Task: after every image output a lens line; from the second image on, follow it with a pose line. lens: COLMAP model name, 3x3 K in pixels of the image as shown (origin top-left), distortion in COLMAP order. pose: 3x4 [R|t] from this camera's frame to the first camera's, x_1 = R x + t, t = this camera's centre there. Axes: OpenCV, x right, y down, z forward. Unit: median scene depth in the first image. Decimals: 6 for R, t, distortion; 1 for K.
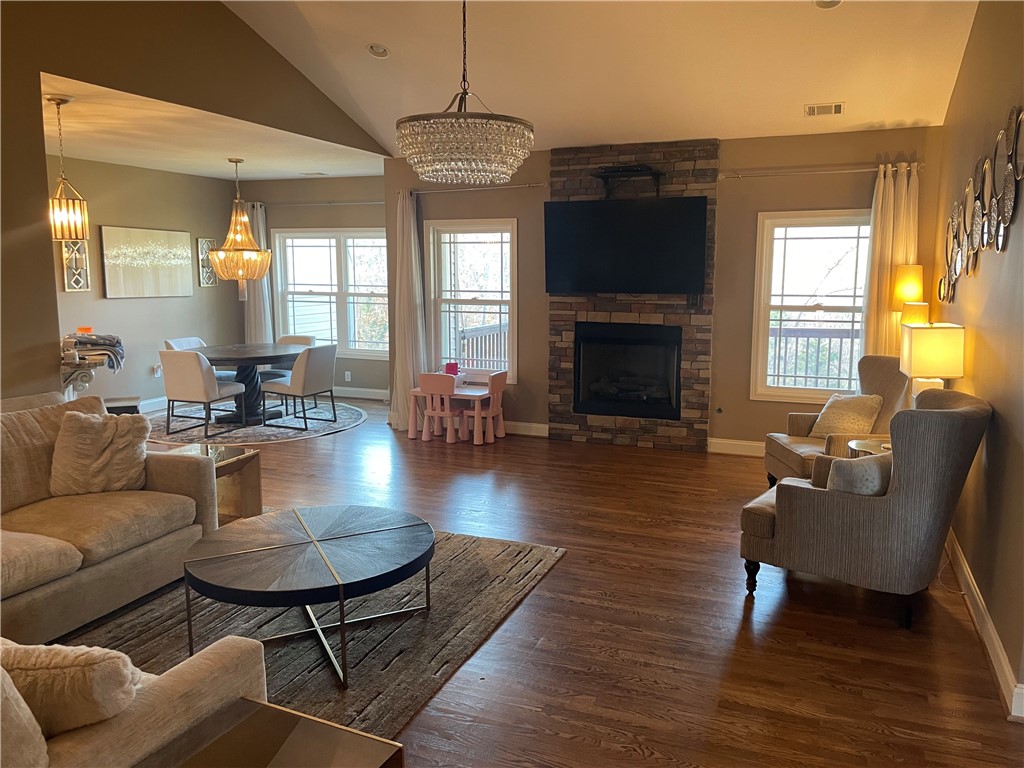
lens RADIAL K [[816.3, 0, 512.0], [0, 816.3, 384.0], [0, 0, 1]] dist [0.115853, -0.151208]
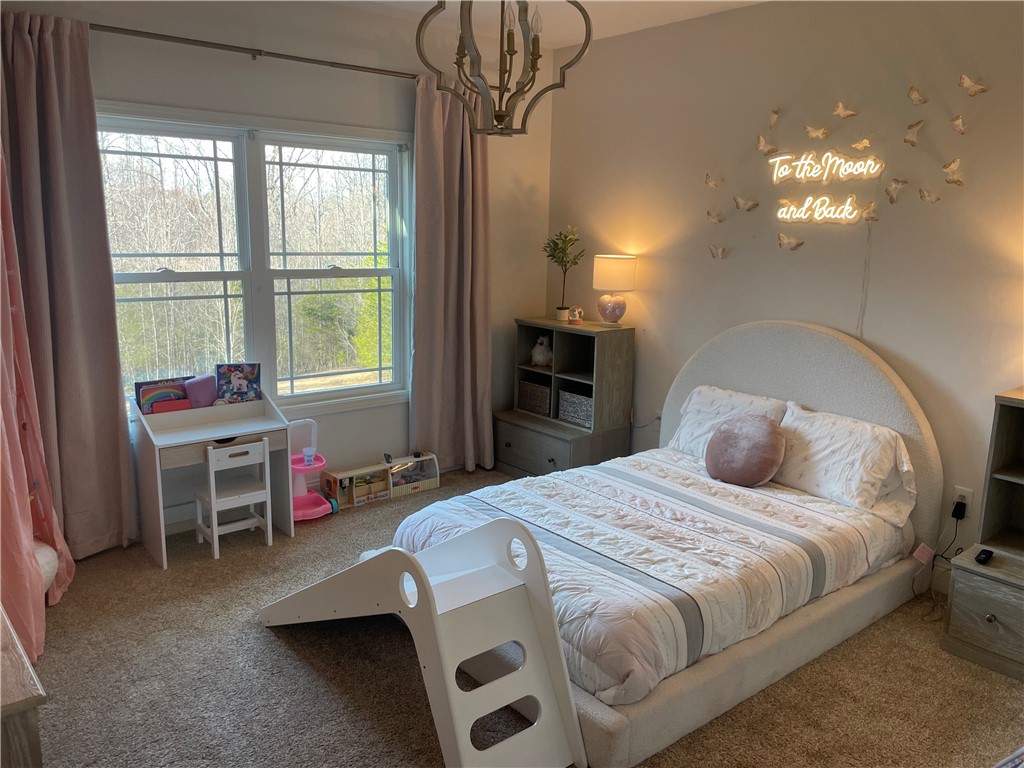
lens RADIAL K [[816.3, 0, 512.0], [0, 816.3, 384.0], [0, 0, 1]] dist [0.115853, -0.151208]
pose [[0.477070, -0.160235, 0.864135, -0.793050], [0.112074, 0.986304, 0.121015, -0.136709], [-0.871690, 0.039114, 0.488494, 1.019563]]
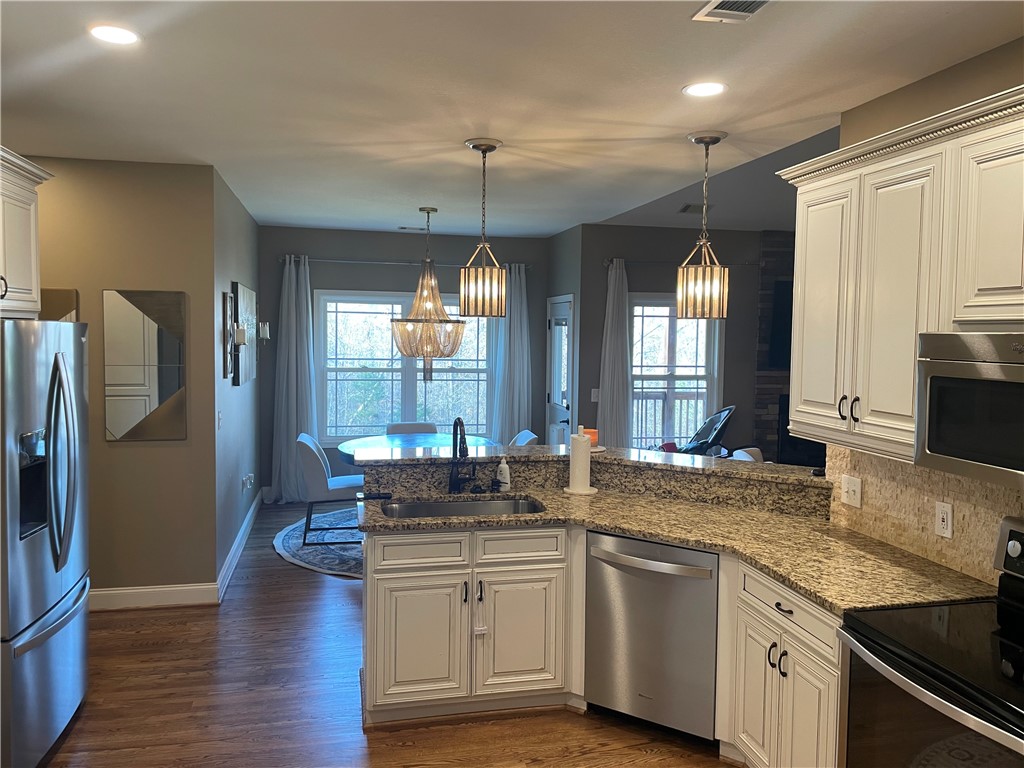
lens RADIAL K [[816.3, 0, 512.0], [0, 816.3, 384.0], [0, 0, 1]] dist [0.115853, -0.151208]
pose [[0.829206, -0.021868, 0.558515, -0.762092], [0.067260, 0.995877, -0.060866, -0.047524], [-0.554882, 0.088036, 0.827258, 0.313446]]
